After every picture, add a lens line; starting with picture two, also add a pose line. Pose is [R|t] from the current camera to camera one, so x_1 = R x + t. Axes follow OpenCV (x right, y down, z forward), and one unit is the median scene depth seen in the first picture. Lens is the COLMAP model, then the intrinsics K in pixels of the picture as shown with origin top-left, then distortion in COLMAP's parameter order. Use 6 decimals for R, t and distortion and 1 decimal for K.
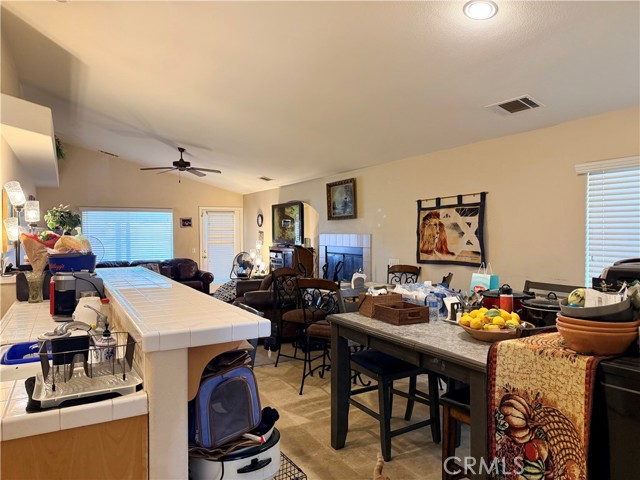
lens RADIAL K [[446.0, 0, 318.9], [0, 446.0, 235.1], [0, 0, 1]] dist [-0.005752, -0.015747]
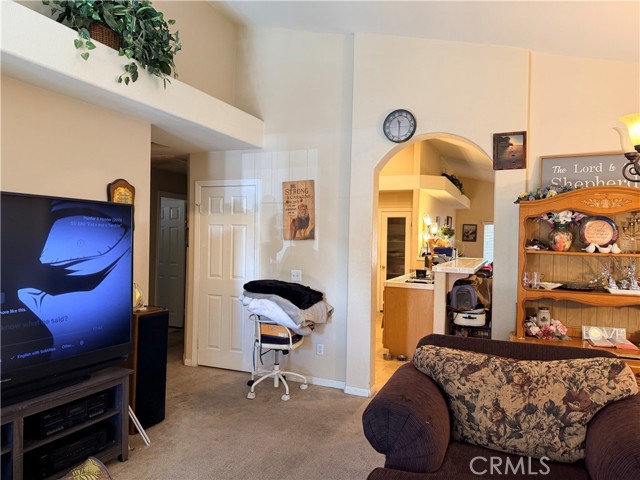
lens RADIAL K [[446.0, 0, 316.2], [0, 446.0, 241.2], [0, 0, 1]] dist [-0.005752, -0.015747]
pose [[0.596849, 0.028059, -0.801863, 1.555007], [-0.033209, 0.999396, 0.010253, 0.016894], [0.801666, 0.020509, 0.597420, -1.535492]]
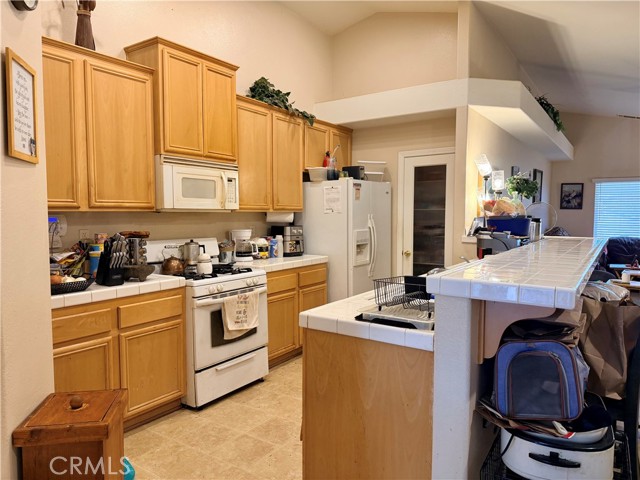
lens RADIAL K [[446.0, 0, 323.5], [0, 446.0, 245.1], [0, 0, 1]] dist [-0.005752, -0.015747]
pose [[0.443699, 0.076589, -0.892897, 0.366487], [-0.011919, 0.996758, 0.079575, 0.053921], [0.896097, -0.024665, 0.443173, 0.247961]]
